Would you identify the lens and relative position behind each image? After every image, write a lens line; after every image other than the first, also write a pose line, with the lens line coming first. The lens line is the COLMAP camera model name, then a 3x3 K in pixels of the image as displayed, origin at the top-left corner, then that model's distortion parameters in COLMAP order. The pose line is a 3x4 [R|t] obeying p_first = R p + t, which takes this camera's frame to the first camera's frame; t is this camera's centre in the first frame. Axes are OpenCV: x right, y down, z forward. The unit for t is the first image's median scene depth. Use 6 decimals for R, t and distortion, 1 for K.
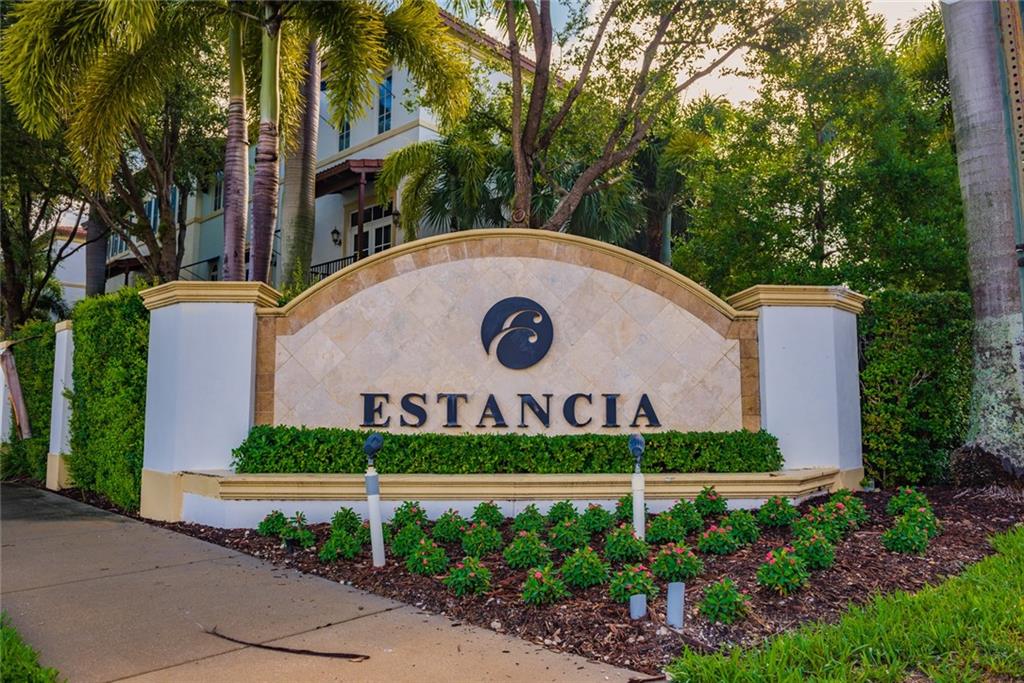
lens RADIAL K [[701.2, 0, 512.0], [0, 701.2, 341.5], [0, 0, 1]] dist [-0.048617, 0.001962]
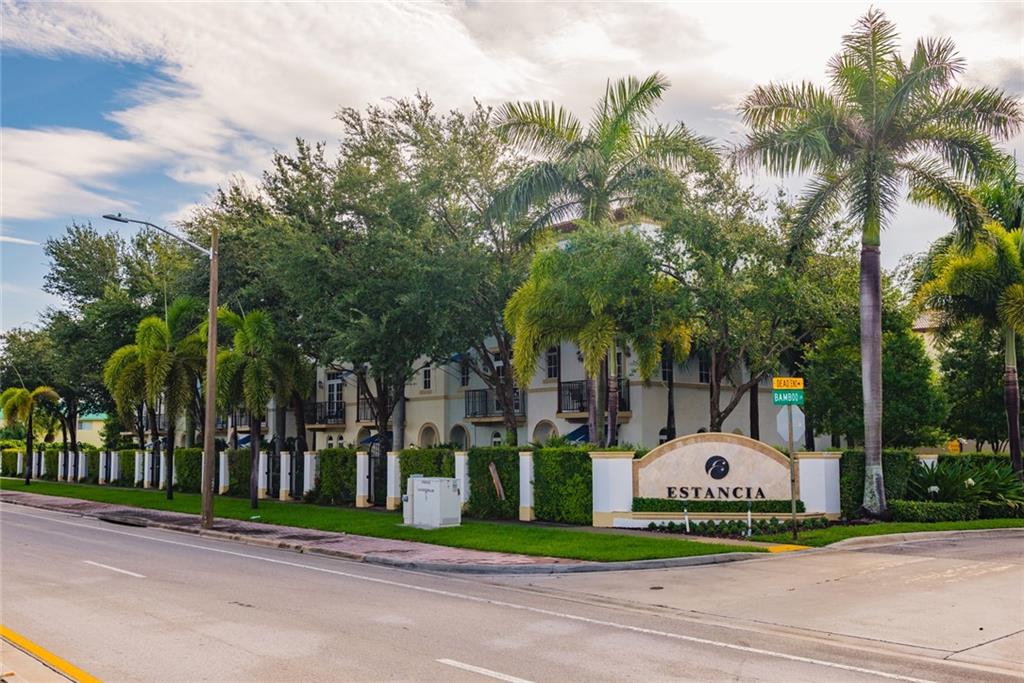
lens RADIAL K [[1042.5, 0, 512.0], [0, 1042.5, 341.5], [0, 0, 1]] dist [0.003830, 0.005232]
pose [[0.987146, -0.017654, -0.158846, -0.146791], [0.018387, 0.999826, 0.003145, -0.603870], [0.158763, -0.006025, 0.987298, -3.712141]]
